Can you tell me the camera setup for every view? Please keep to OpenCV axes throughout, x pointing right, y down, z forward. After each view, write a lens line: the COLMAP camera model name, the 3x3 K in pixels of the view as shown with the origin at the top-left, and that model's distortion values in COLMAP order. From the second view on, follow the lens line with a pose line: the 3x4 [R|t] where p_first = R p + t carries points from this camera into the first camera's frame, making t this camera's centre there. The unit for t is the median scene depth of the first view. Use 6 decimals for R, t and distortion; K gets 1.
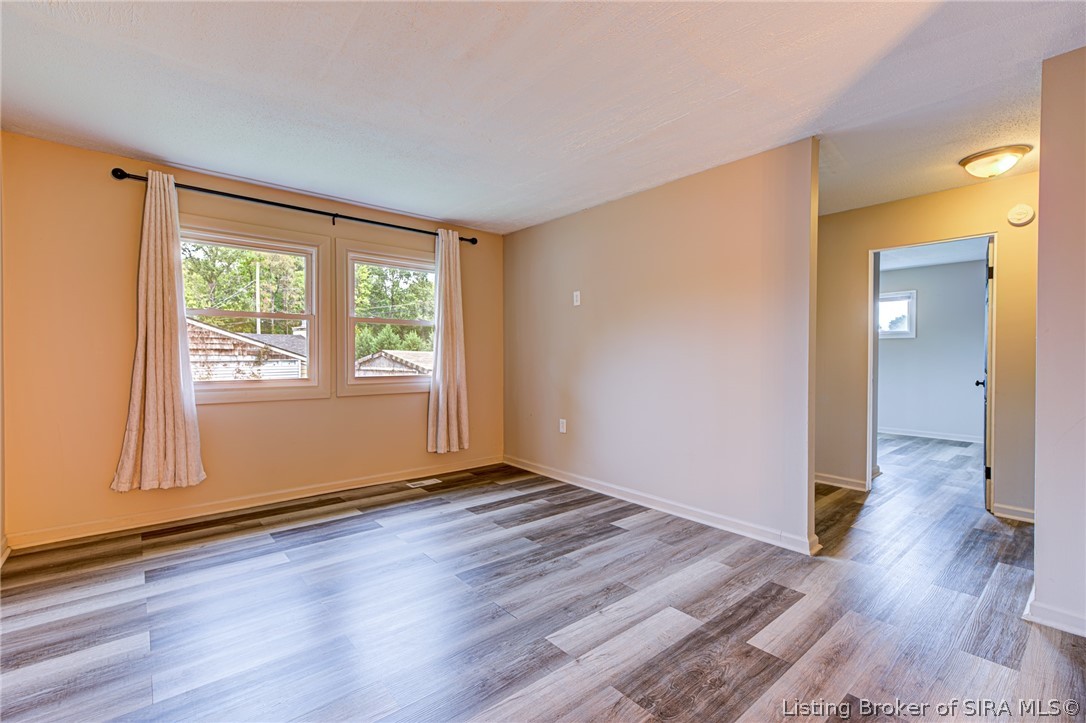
lens RADIAL K [[481.2, 0, 540.5], [0, 481.2, 361.8], [0, 0, 1]] dist [0.009437, -0.000944]
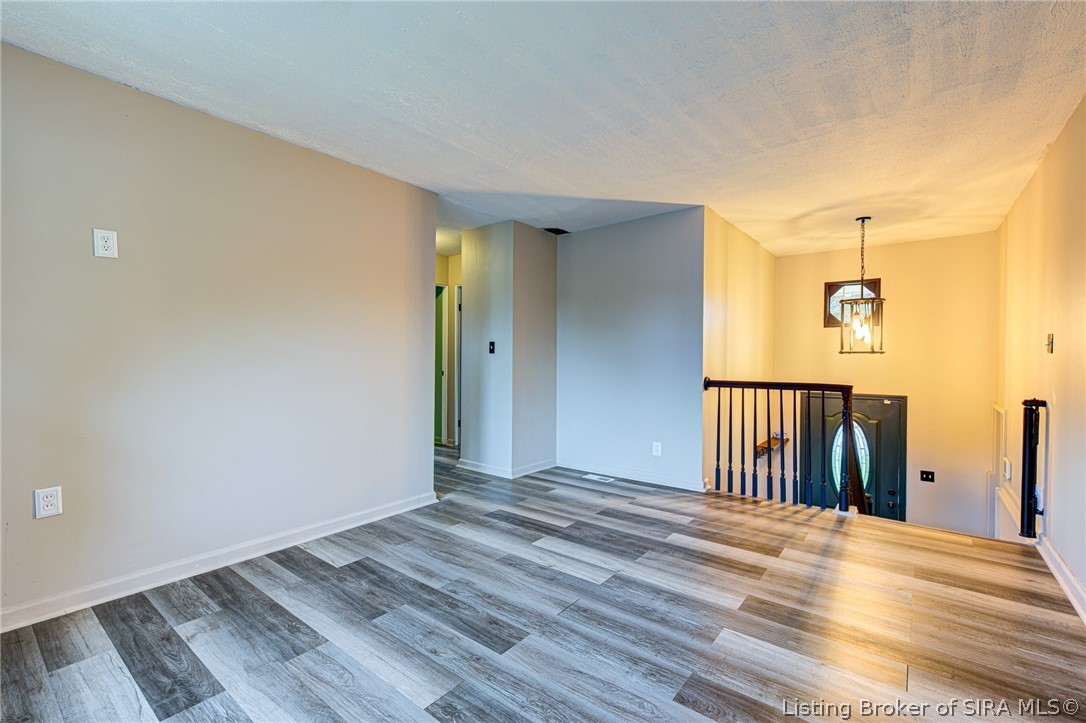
lens RADIAL K [[481.2, 0, 542.9], [0, 481.2, 360.2], [0, 0, 1]] dist [0.009437, -0.000944]
pose [[-0.205518, -0.013045, 0.978566, -0.747082], [0.007778, 0.999858, 0.014963, -0.013757], [-0.978622, 0.010686, -0.205387, 0.894367]]
